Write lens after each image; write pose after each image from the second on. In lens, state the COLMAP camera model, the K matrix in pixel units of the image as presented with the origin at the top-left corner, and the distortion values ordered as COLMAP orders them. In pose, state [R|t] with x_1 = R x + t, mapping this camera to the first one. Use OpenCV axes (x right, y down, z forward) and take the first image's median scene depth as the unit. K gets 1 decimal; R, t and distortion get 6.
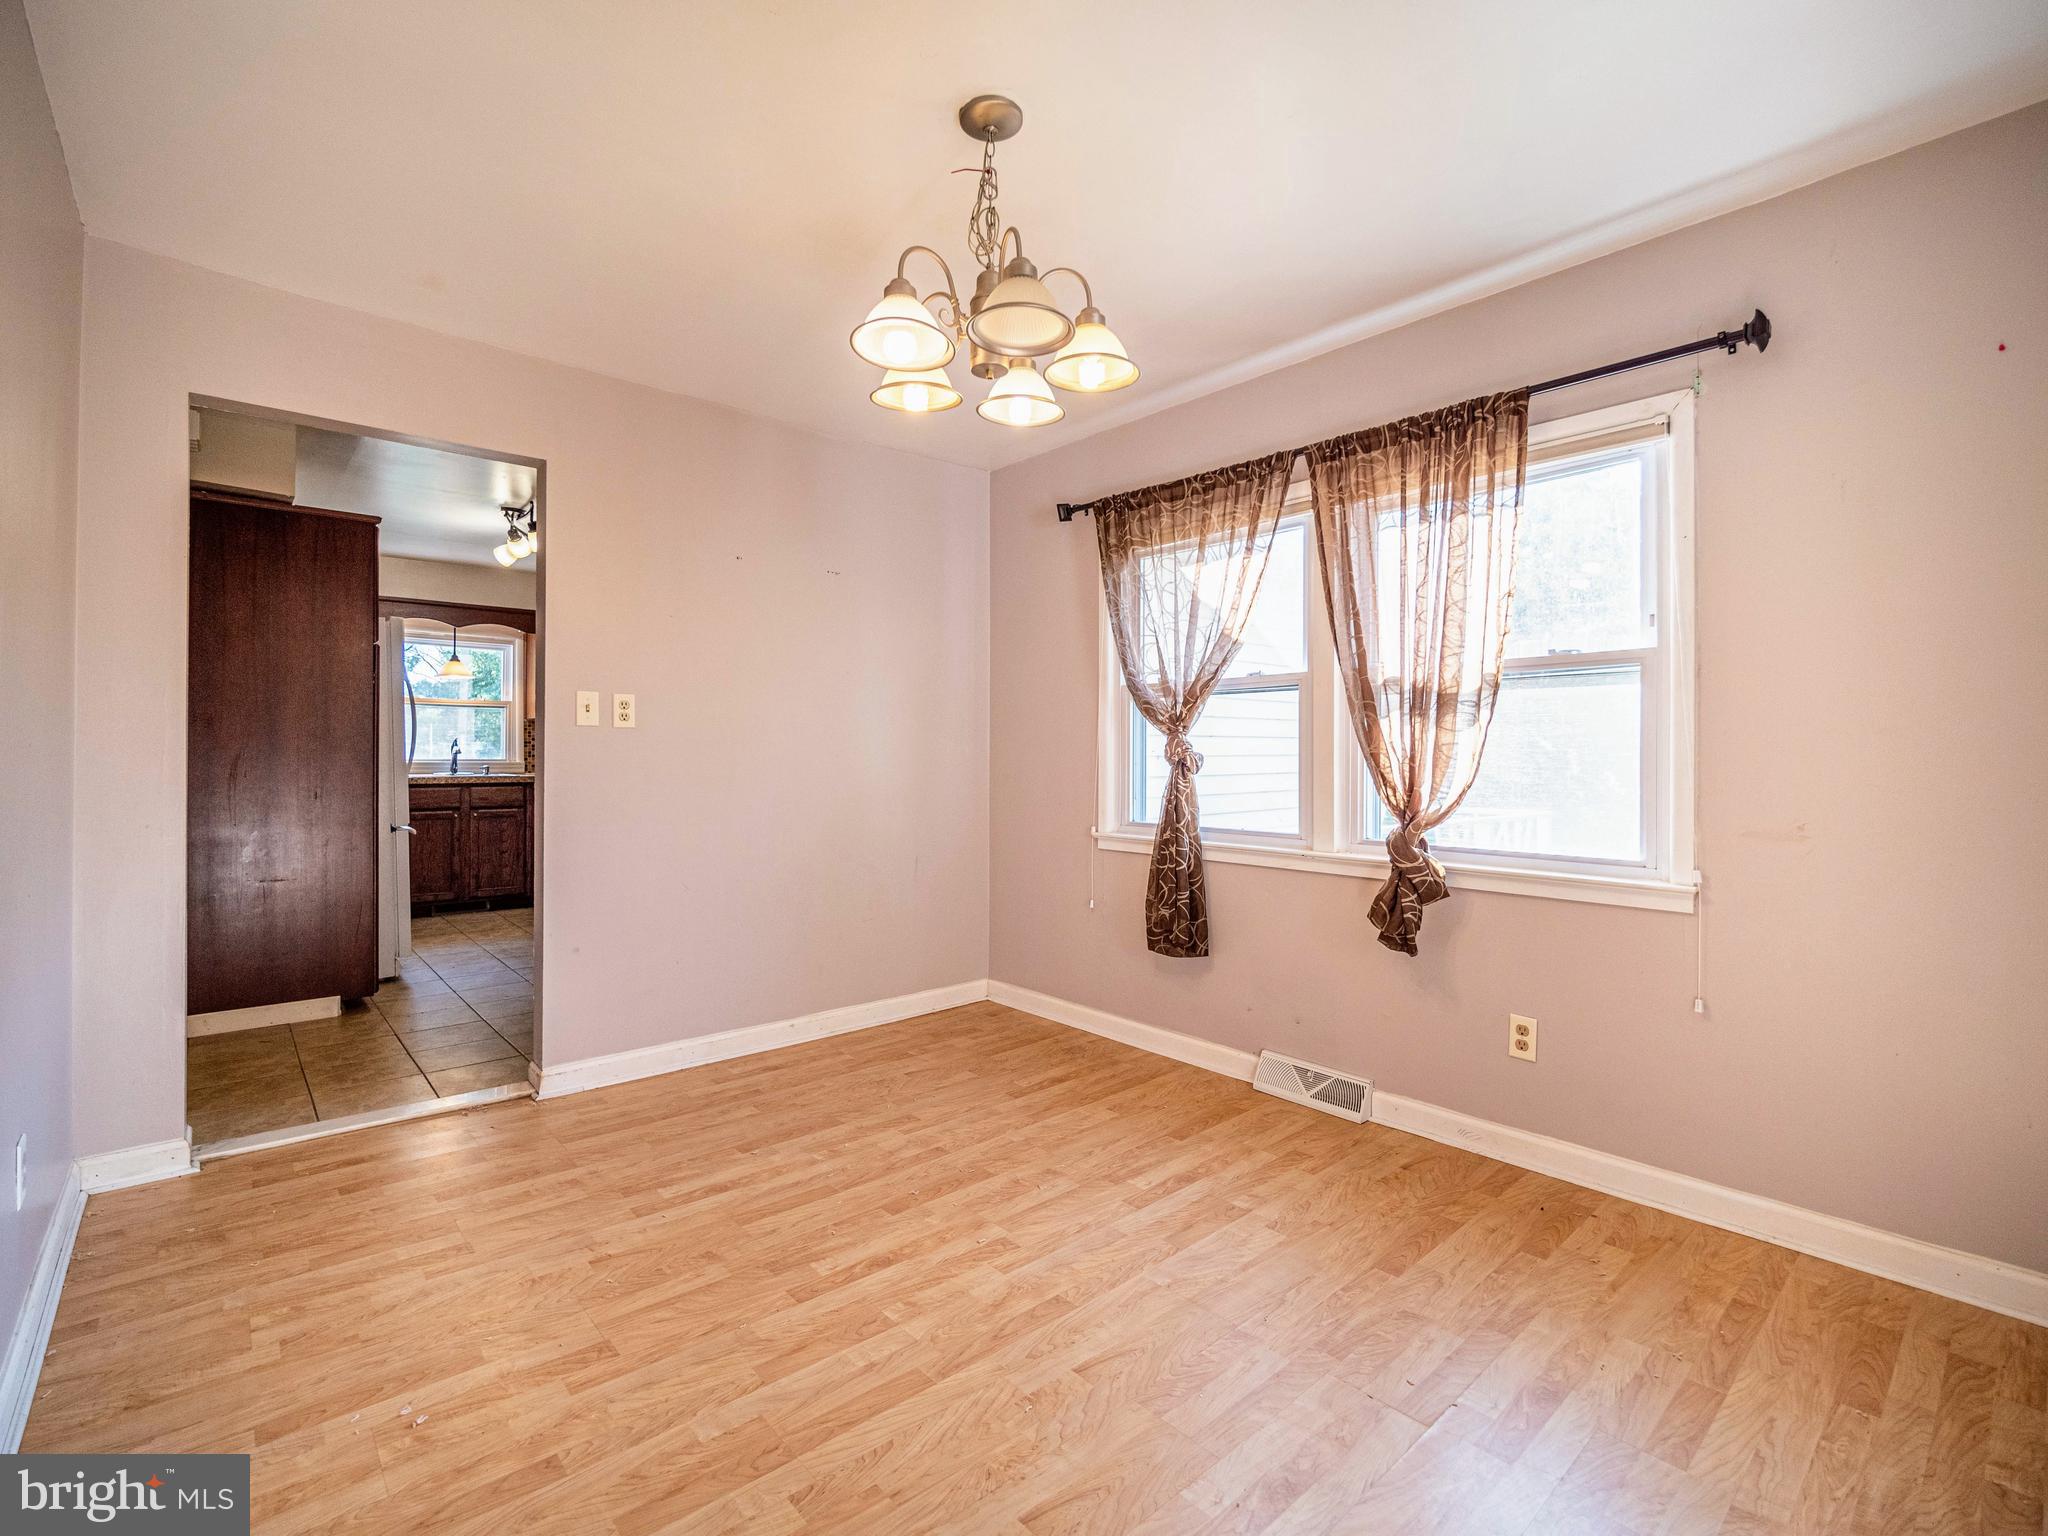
lens RADIAL K [[950.5, 0, 1038.1], [0, 950.5, 762.1], [0, 0, 1]] dist [-0.005709, -0.005742]
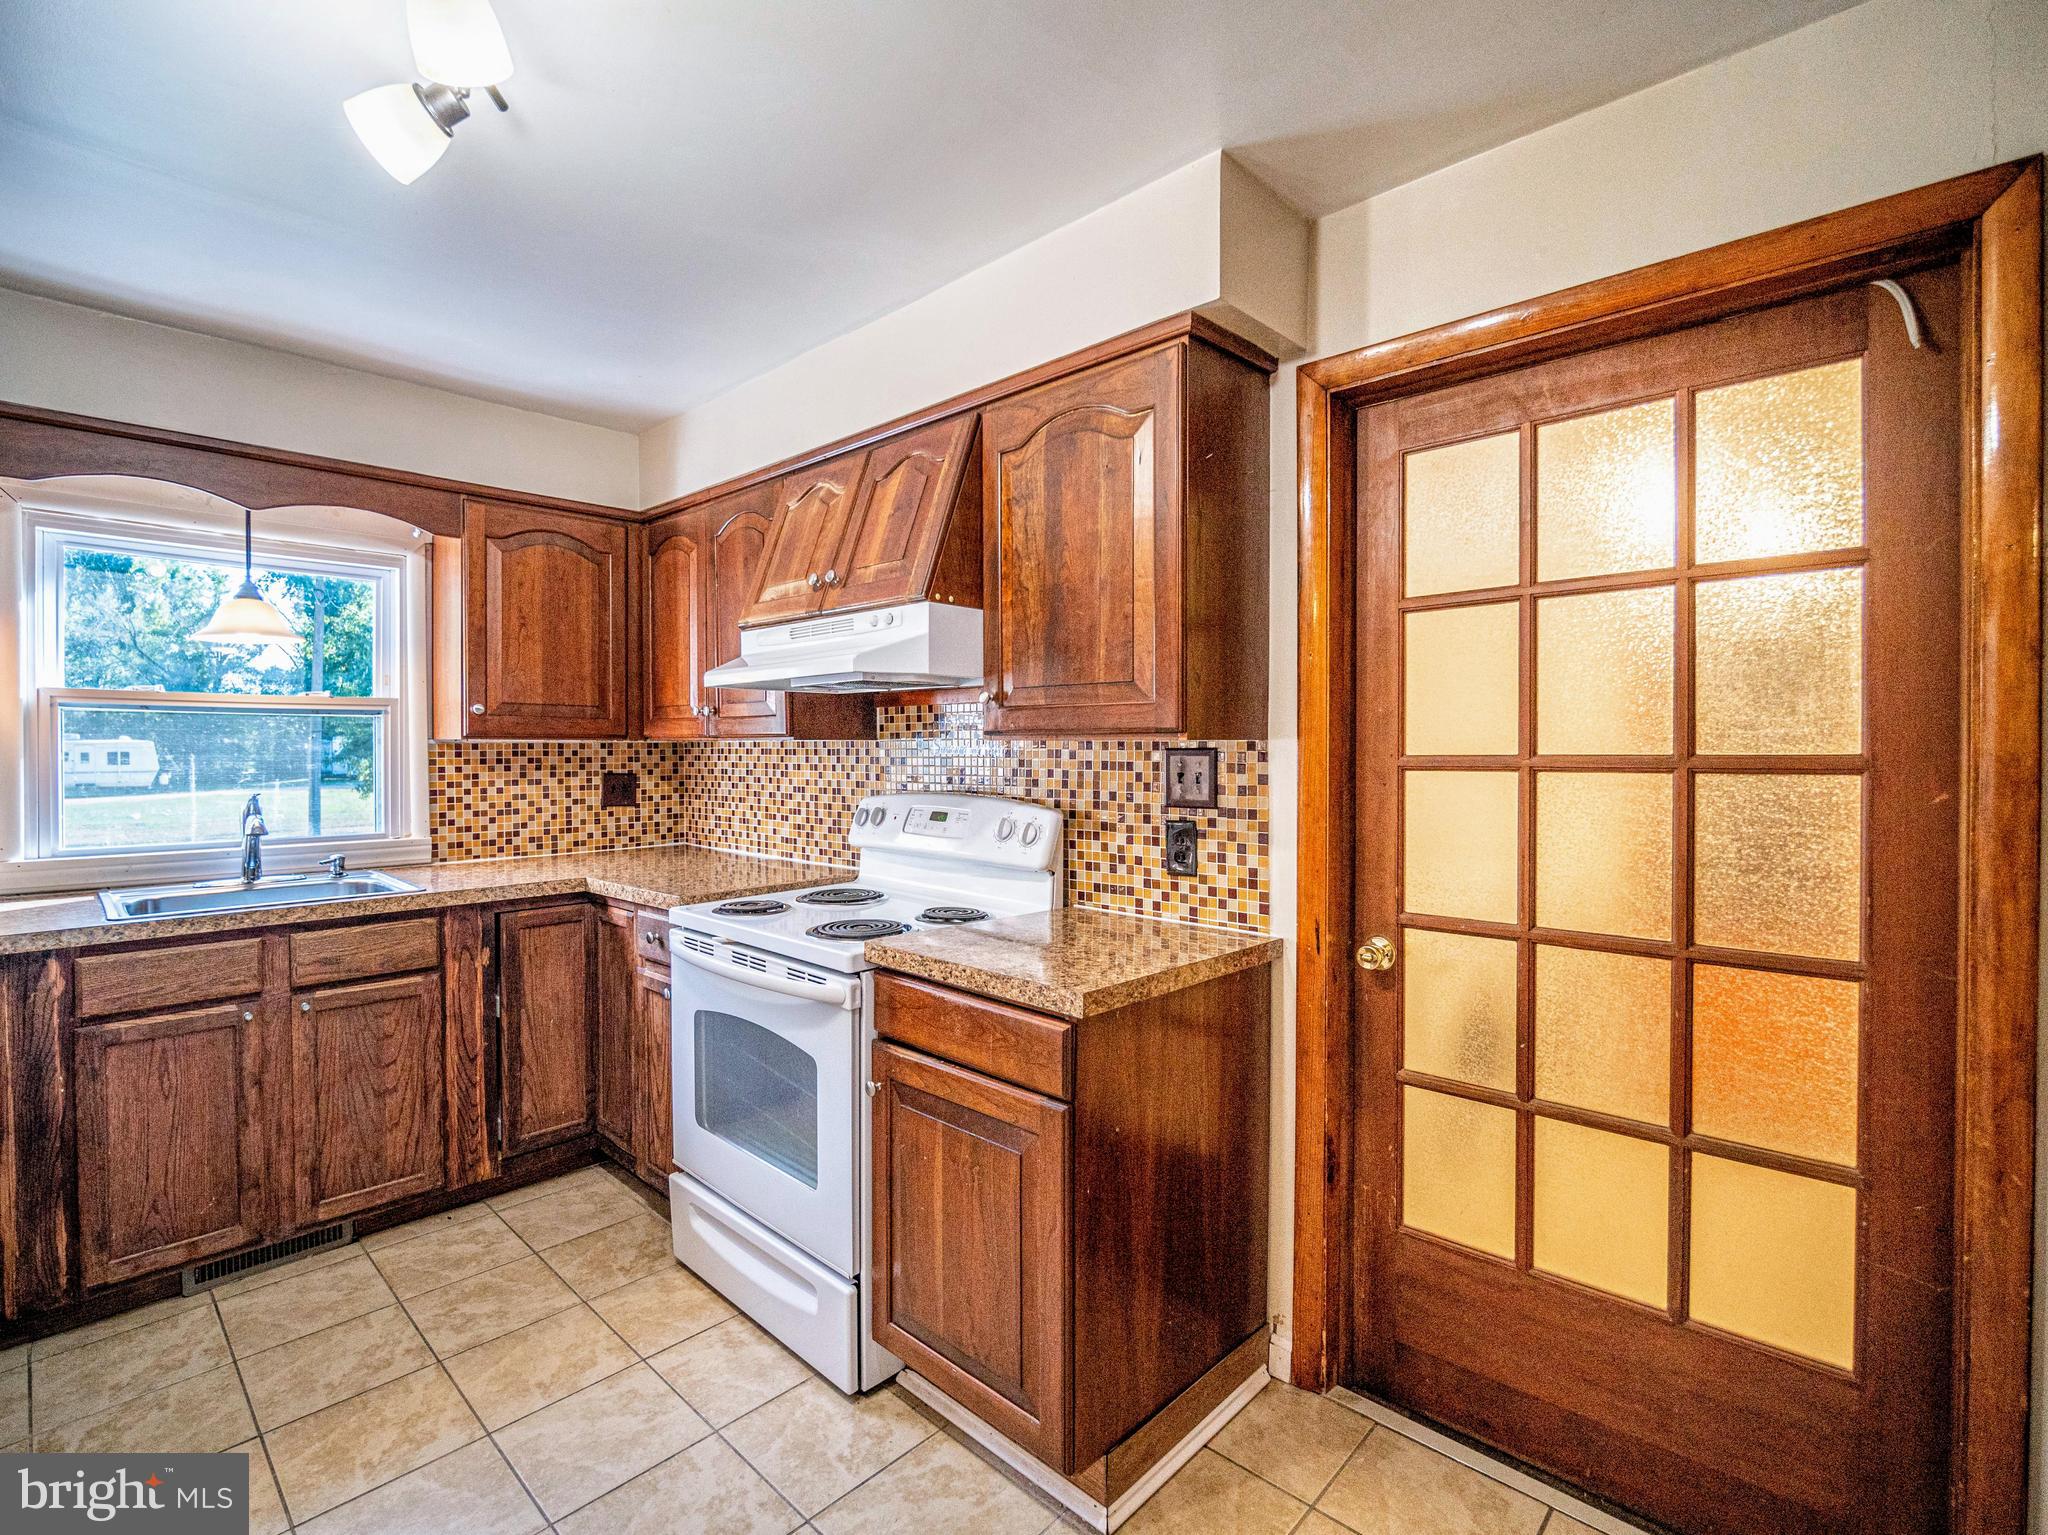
lens RADIAL K [[950.5, 0, 1038.1], [0, 950.5, 761.6], [0, 0, 1]] dist [-0.005709, -0.005742]
pose [[0.994950, -0.006473, 0.100165, -0.329785], [0.005403, 0.999925, 0.010957, -0.041495], [-0.100228, -0.010360, 0.994911, 0.577708]]
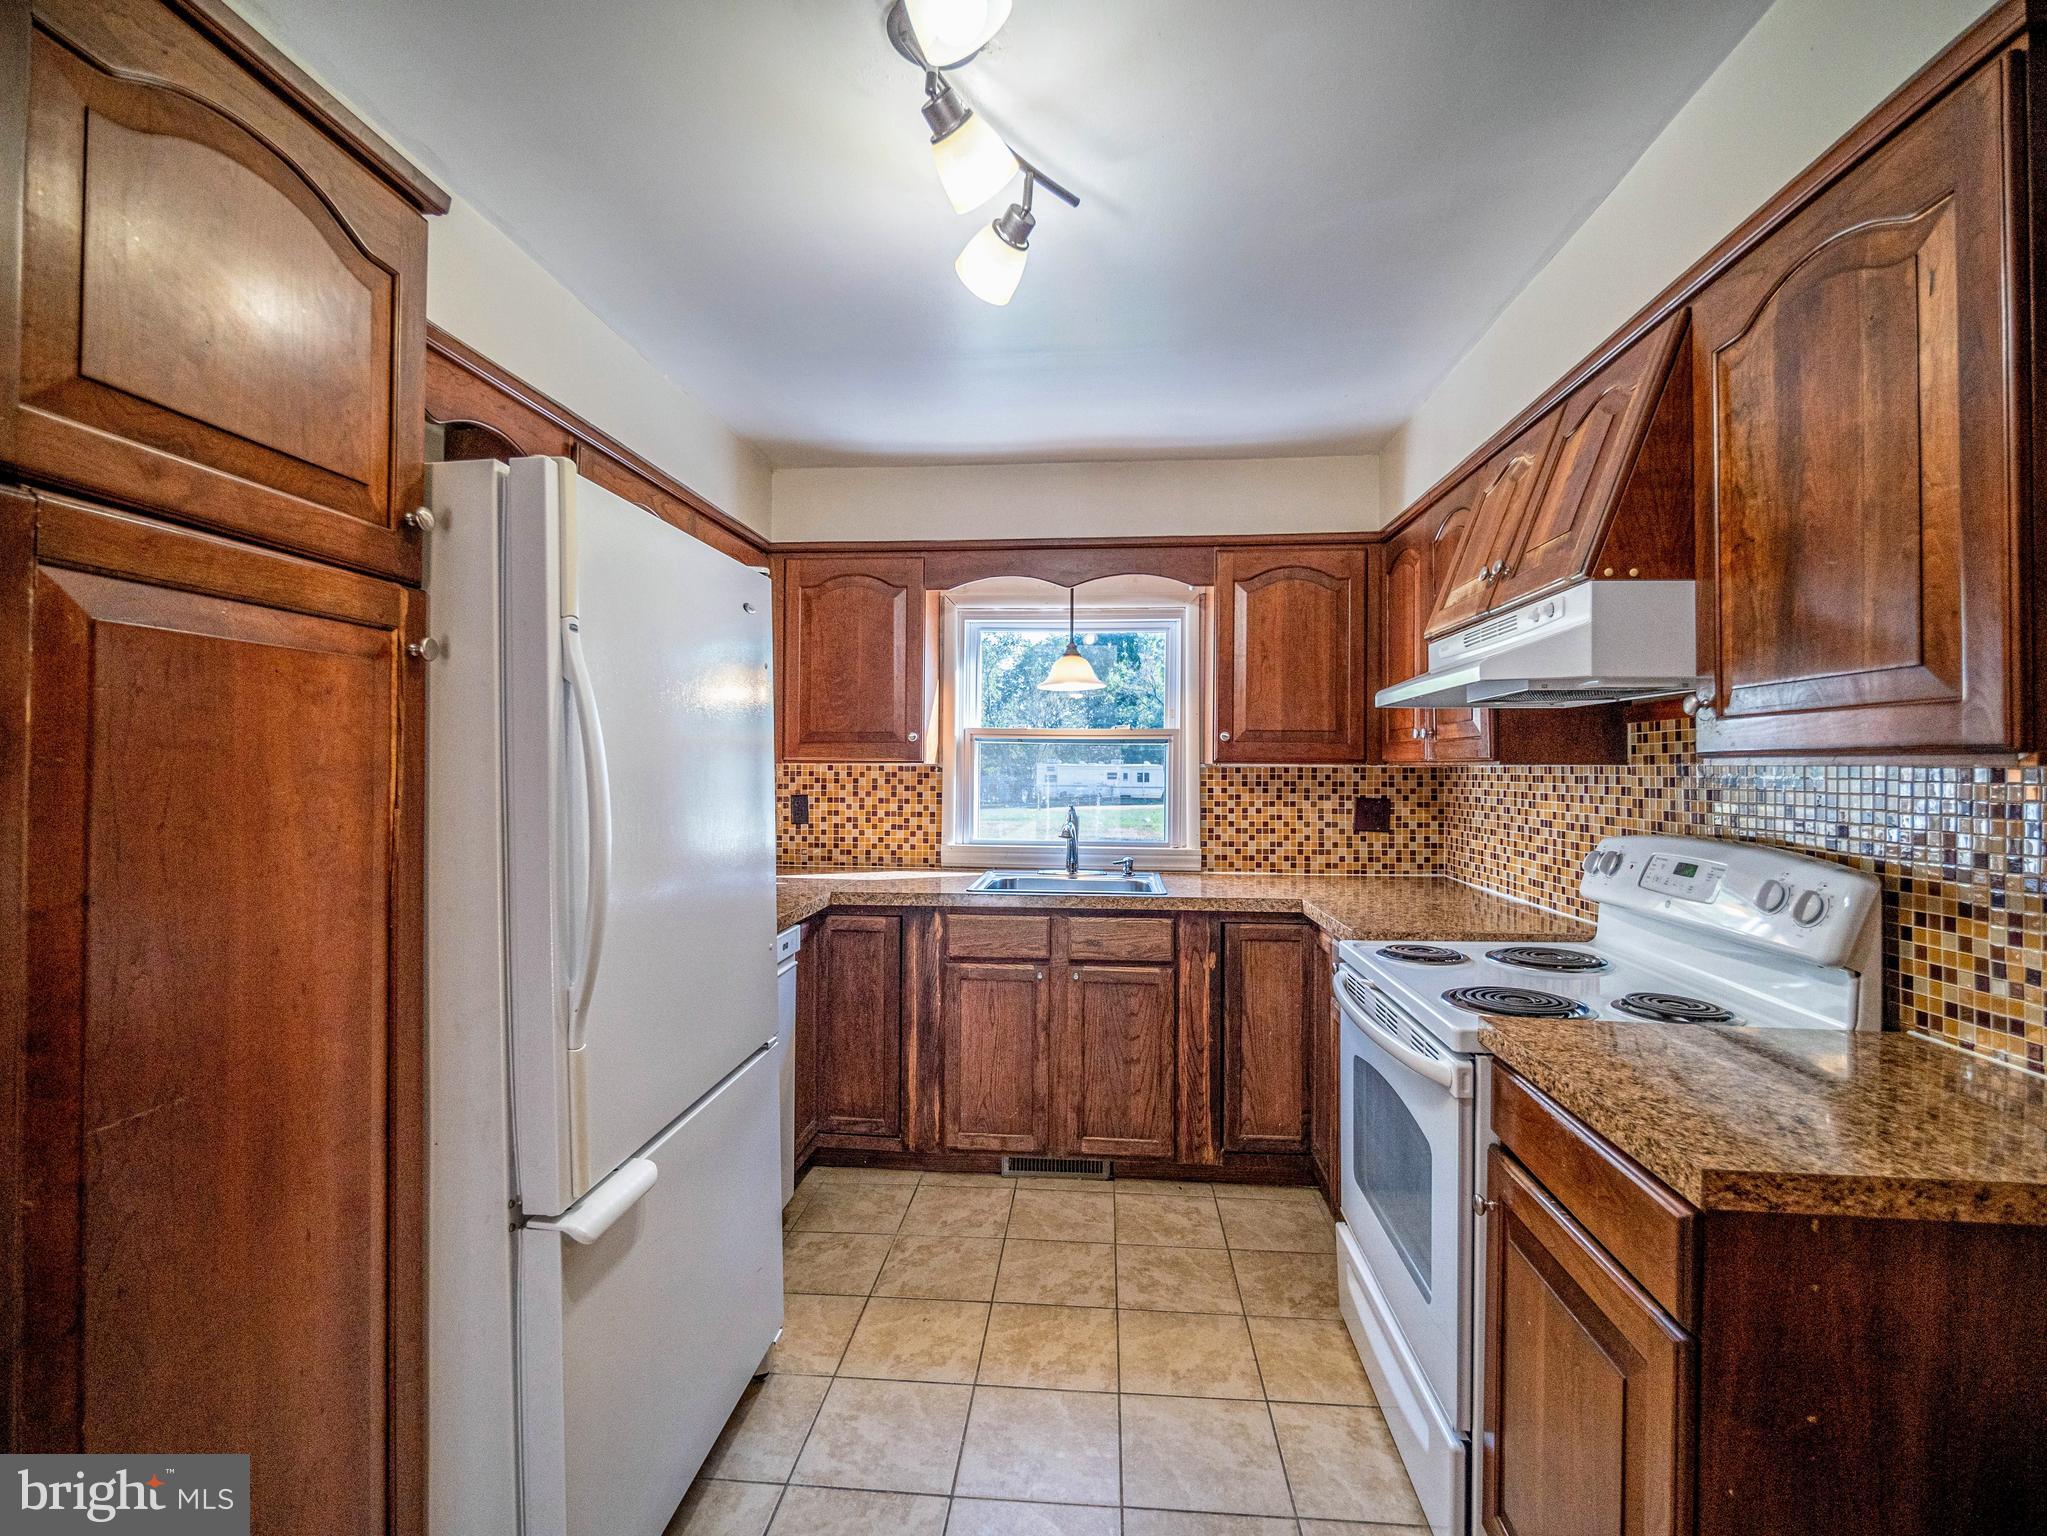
lens RADIAL K [[943.9, 0, 1026.7], [0, 943.9, 756.8], [0, 0, 1]] dist [-0.010242, -0.001143]
pose [[0.686991, -0.008434, -0.726617, -0.260665], [-0.007982, 0.999785, -0.019152, -0.041818], [0.726622, 0.018957, 0.686776, 0.633338]]
